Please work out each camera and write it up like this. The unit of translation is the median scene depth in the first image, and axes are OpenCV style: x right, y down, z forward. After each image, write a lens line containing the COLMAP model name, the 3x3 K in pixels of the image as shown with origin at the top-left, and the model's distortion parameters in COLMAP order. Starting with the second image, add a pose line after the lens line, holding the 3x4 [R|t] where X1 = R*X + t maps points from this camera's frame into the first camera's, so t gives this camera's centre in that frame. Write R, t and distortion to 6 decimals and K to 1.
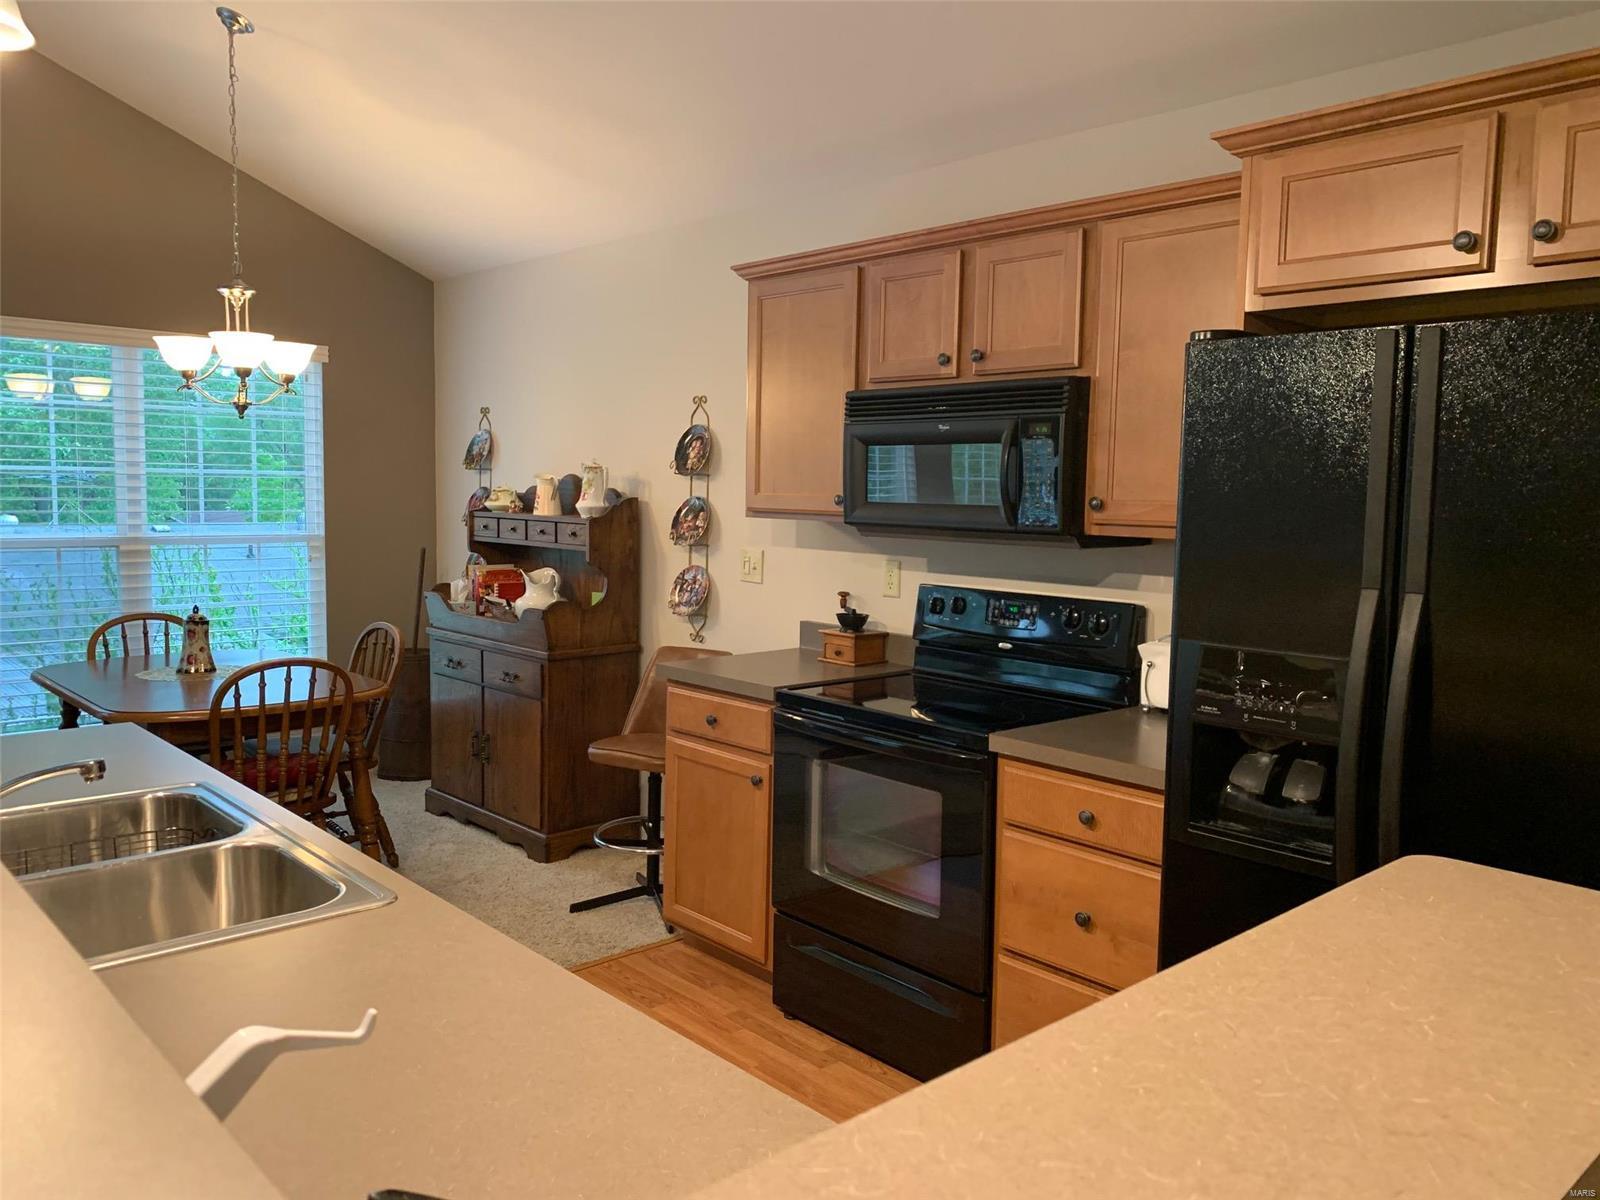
lens RADIAL K [[1221.7, 0, 798.0], [0, 1221.7, 584.2], [0, 0, 1]] dist [0.076315, -0.113293]
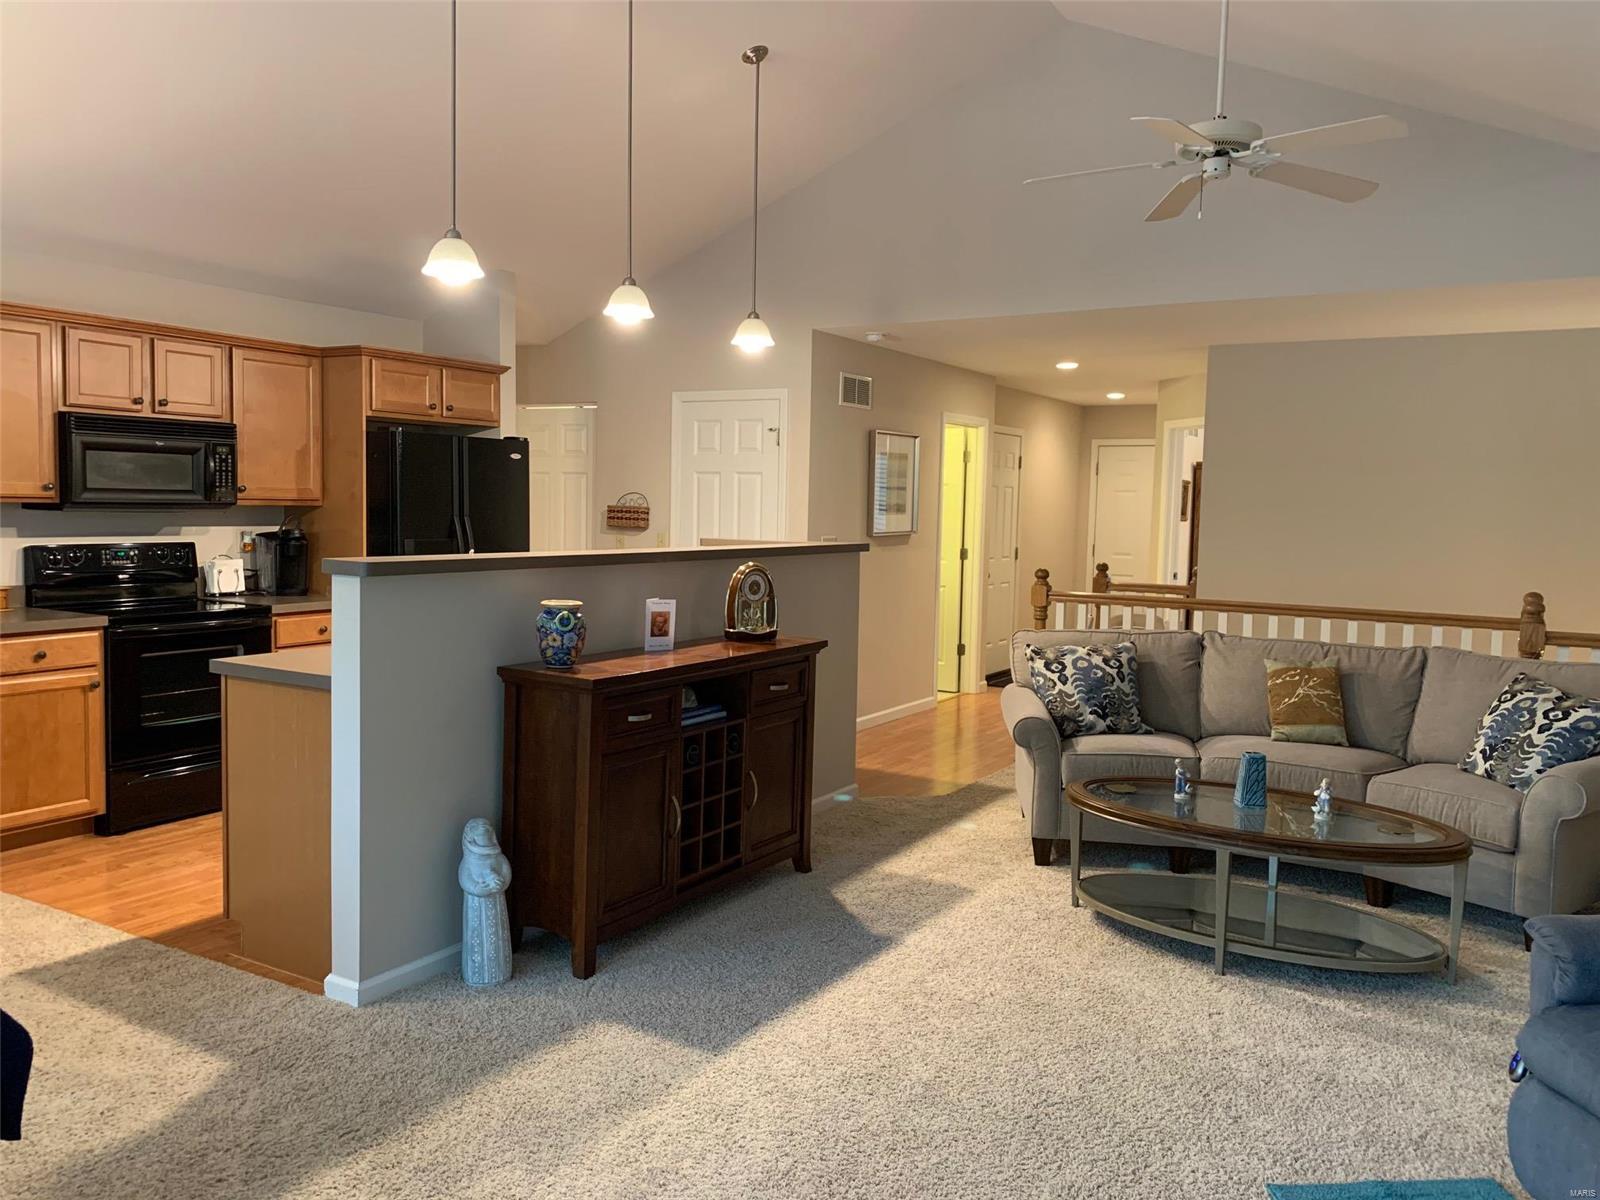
lens RADIAL K [[1221.7, 0, 798.0], [0, 1221.7, 584.2], [0, 0, 1]] dist [0.076315, -0.113293]
pose [[-0.292962, -0.086835, 0.952173, -1.174048], [0.060252, 0.992211, 0.109024, -0.045834], [-0.954224, 0.089310, -0.285448, 0.444093]]
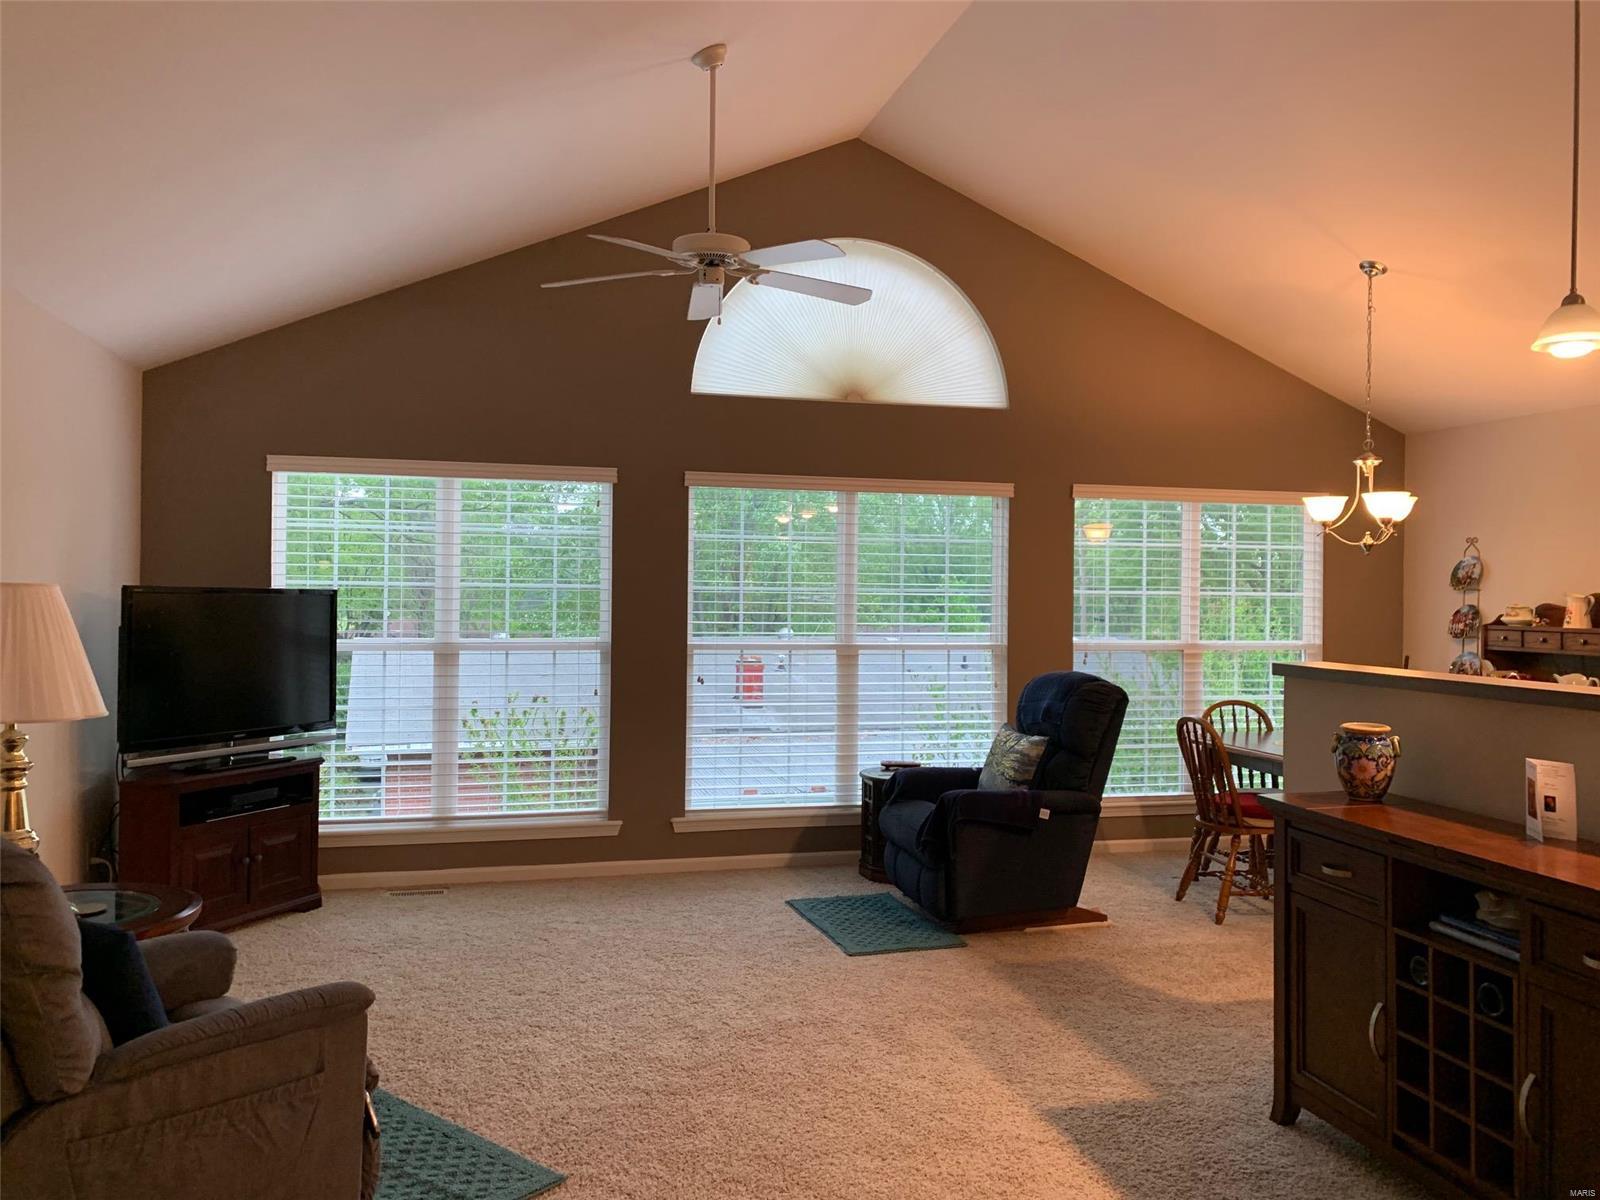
lens RADIAL K [[1200.4, 0, 796.3], [0, 1200.4, 540.8], [0, 0, 1]] dist [0.054002, 0.002029]
pose [[0.890413, -0.031126, -0.454087, -0.365206], [-0.030809, 0.991249, -0.128358, 0.036122], [0.454109, 0.128282, 0.881663, -0.396669]]
